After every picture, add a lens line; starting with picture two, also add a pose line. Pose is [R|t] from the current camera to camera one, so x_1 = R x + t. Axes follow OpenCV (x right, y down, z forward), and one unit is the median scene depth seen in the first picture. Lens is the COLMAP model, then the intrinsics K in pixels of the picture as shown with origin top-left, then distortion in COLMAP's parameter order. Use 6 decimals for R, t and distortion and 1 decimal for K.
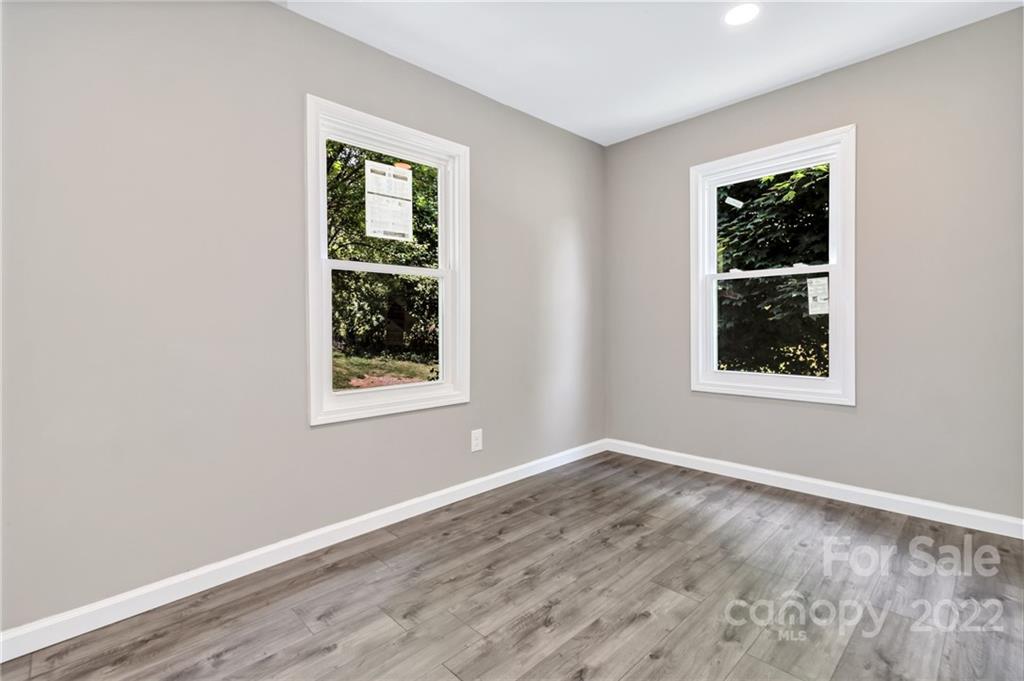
lens RADIAL K [[466.1, 0, 515.6], [0, 466.1, 332.2], [0, 0, 1]] dist [0.000999, 0.000041]
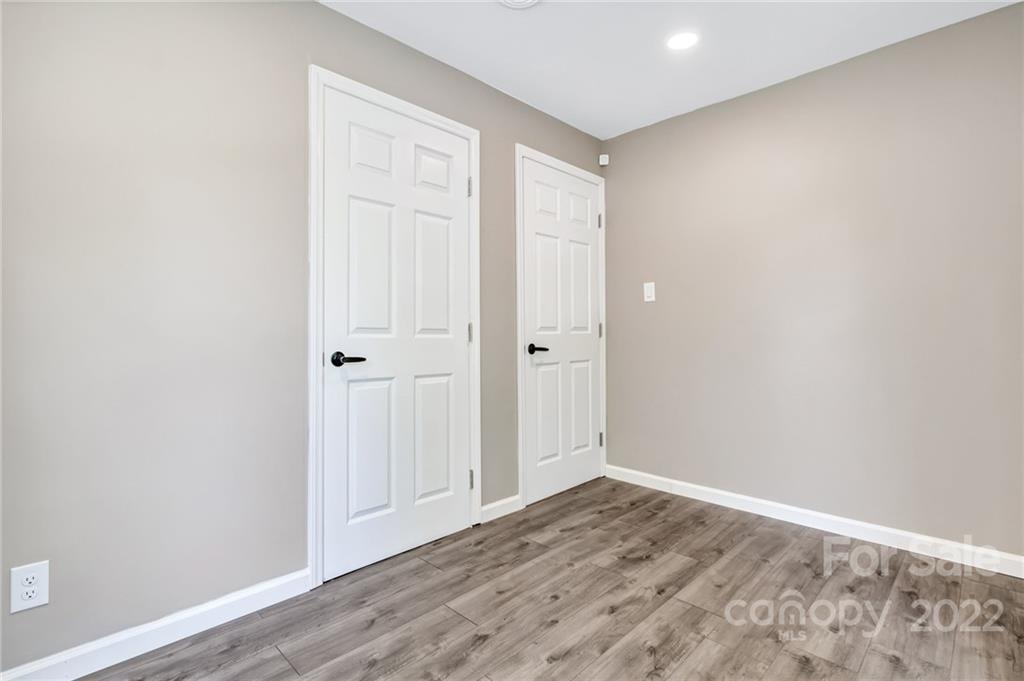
lens RADIAL K [[483.8, 0, 515.1], [0, 483.8, 335.1], [0, 0, 1]] dist [-0.002040, -0.000366]
pose [[-0.999356, 0.020096, -0.029723, 0.387003], [0.019175, 0.999337, 0.030939, -0.088446], [0.030325, 0.030350, -0.999079, 2.048184]]
